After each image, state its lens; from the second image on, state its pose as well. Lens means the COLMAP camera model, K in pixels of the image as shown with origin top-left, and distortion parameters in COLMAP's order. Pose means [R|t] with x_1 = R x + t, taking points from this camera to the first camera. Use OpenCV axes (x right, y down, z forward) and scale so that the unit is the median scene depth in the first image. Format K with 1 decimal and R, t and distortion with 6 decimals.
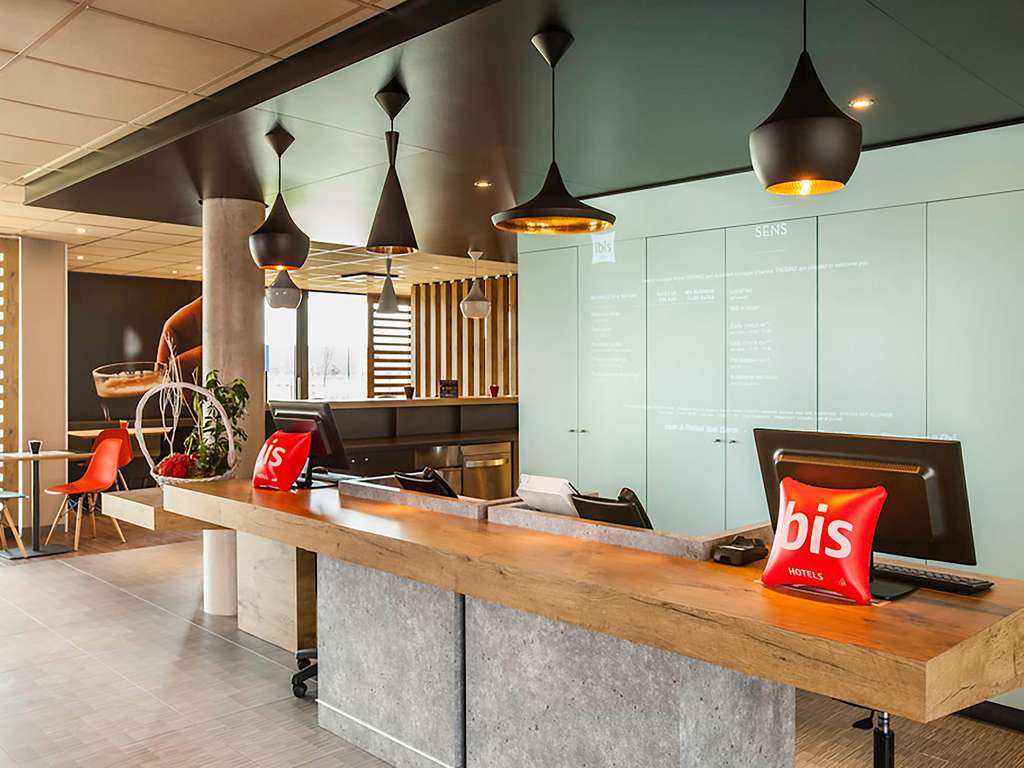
lens RADIAL K [[886.6, 0, 512.1], [0, 886.6, 373.4], [0, 0, 1]] dist [0.002414, 0.004064]
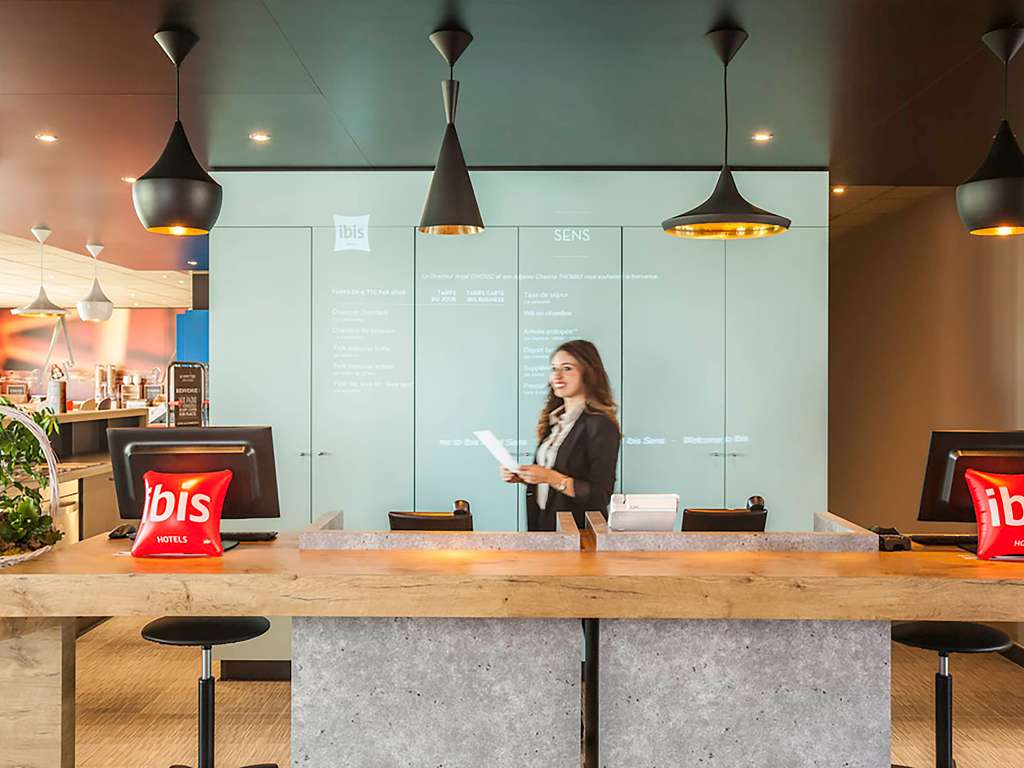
lens RADIAL K [[1069.8, 0, 512.1], [0, 1069.8, 388.9], [0, 0, 1]] dist [0.041102, 0.000000]
pose [[0.706258, -0.012389, 0.707846, -0.928426], [0.007894, 0.999923, 0.009624, -0.005867], [-0.707911, -0.001209, 0.706301, 0.335448]]
